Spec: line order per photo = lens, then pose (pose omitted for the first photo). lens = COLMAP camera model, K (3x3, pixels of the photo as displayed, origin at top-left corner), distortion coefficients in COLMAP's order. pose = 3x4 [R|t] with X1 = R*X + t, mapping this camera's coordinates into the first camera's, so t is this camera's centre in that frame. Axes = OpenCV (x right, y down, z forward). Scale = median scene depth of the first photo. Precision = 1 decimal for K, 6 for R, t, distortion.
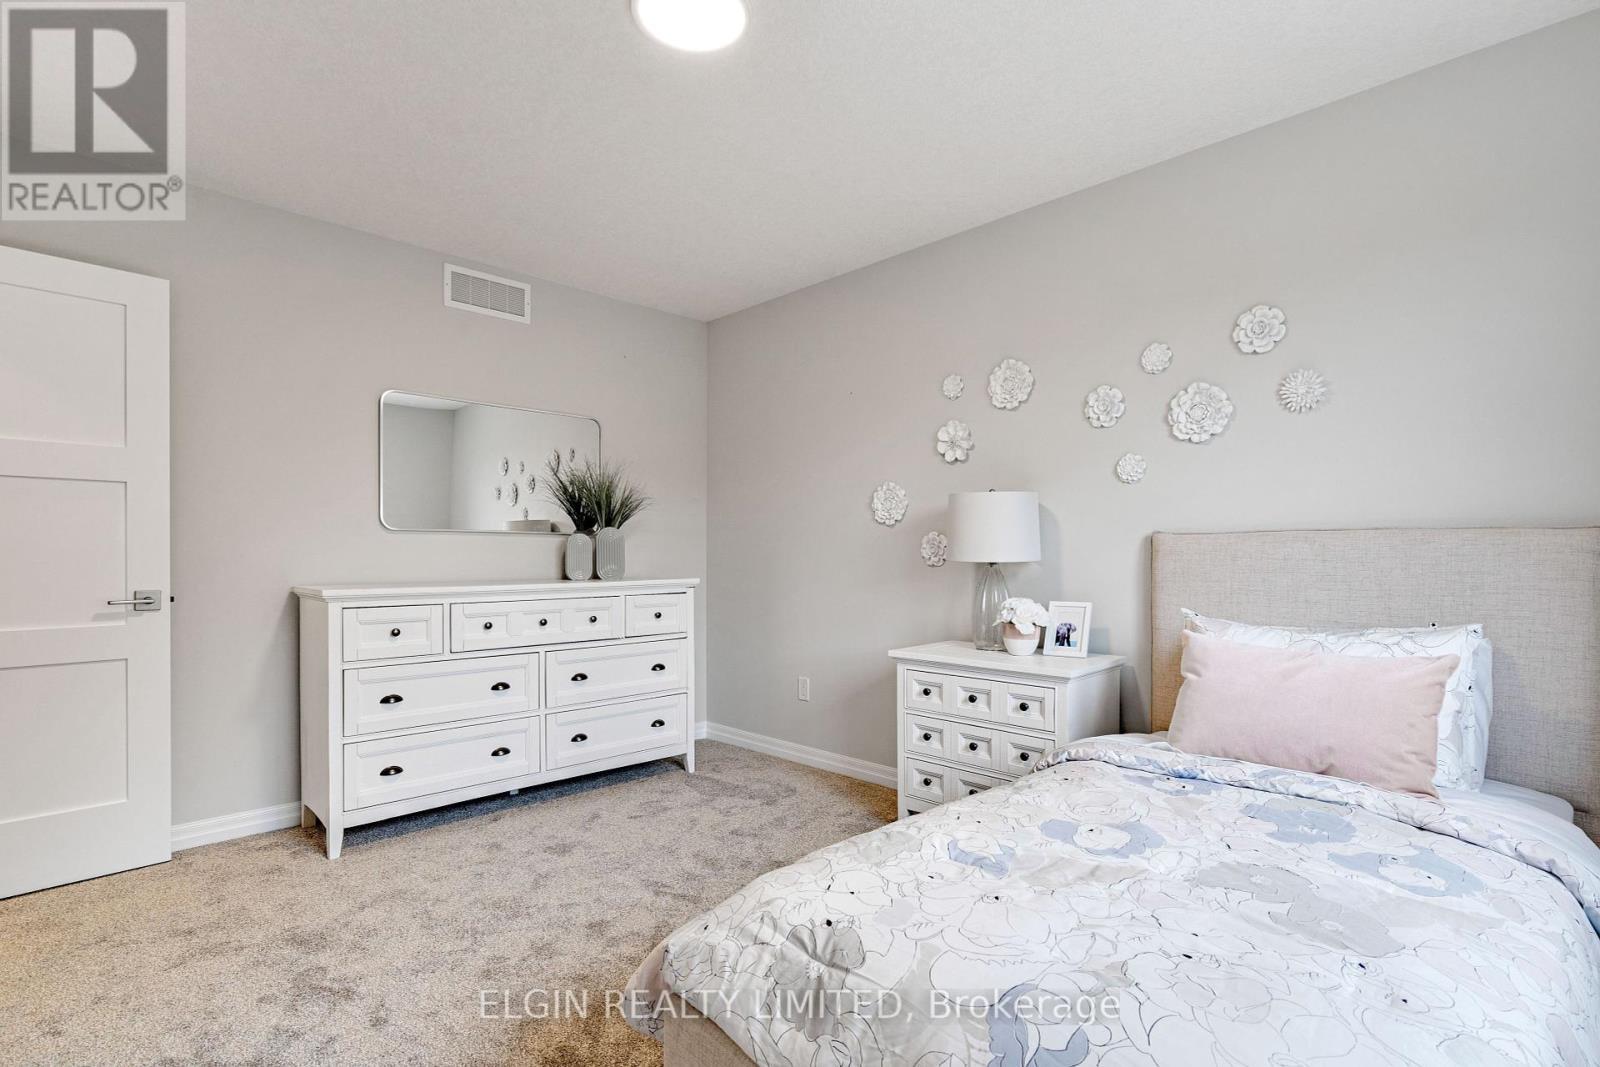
lens RADIAL K [[755.8, 0, 804.0], [0, 755.8, 545.9], [0, 0, 1]] dist [-0.005937, 0.000965]
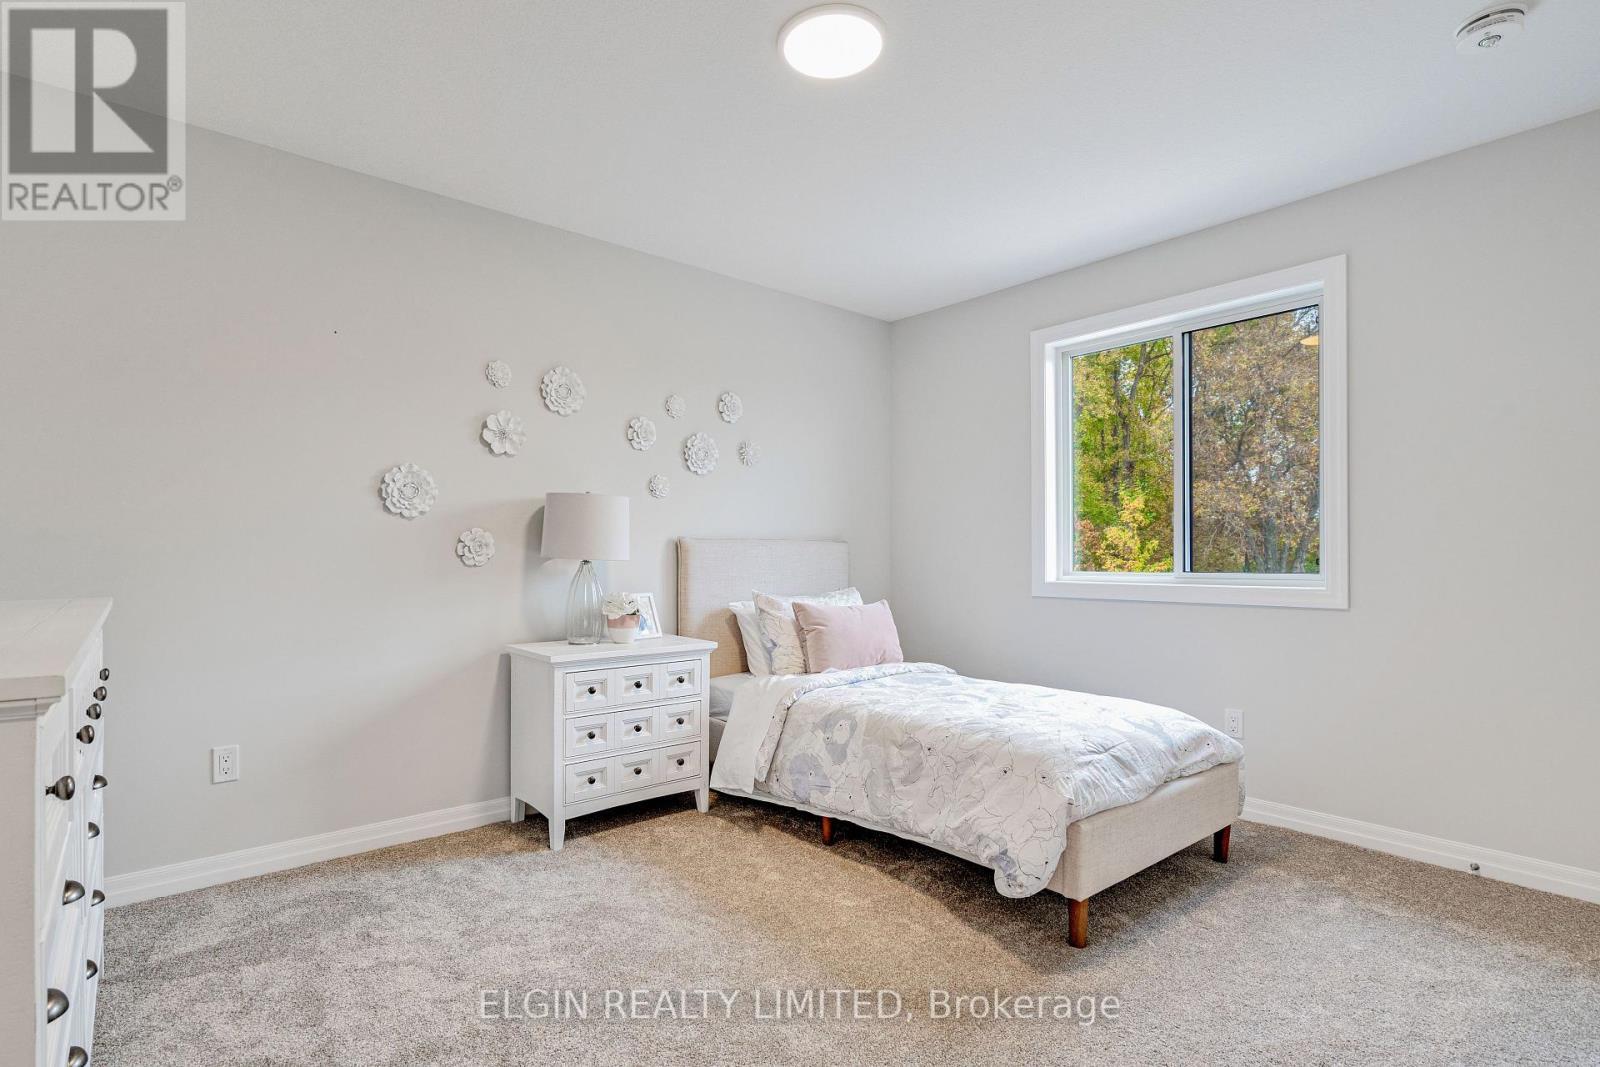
lens RADIAL K [[755.8, 0, 803.6], [0, 755.8, 544.4], [0, 0, 1]] dist [-0.005937, 0.000965]
pose [[0.093670, 0.020428, 0.995394, -0.833140], [-0.008913, 0.999767, -0.019679, 0.018287], [-0.995563, -0.007029, 0.093831, 0.651401]]
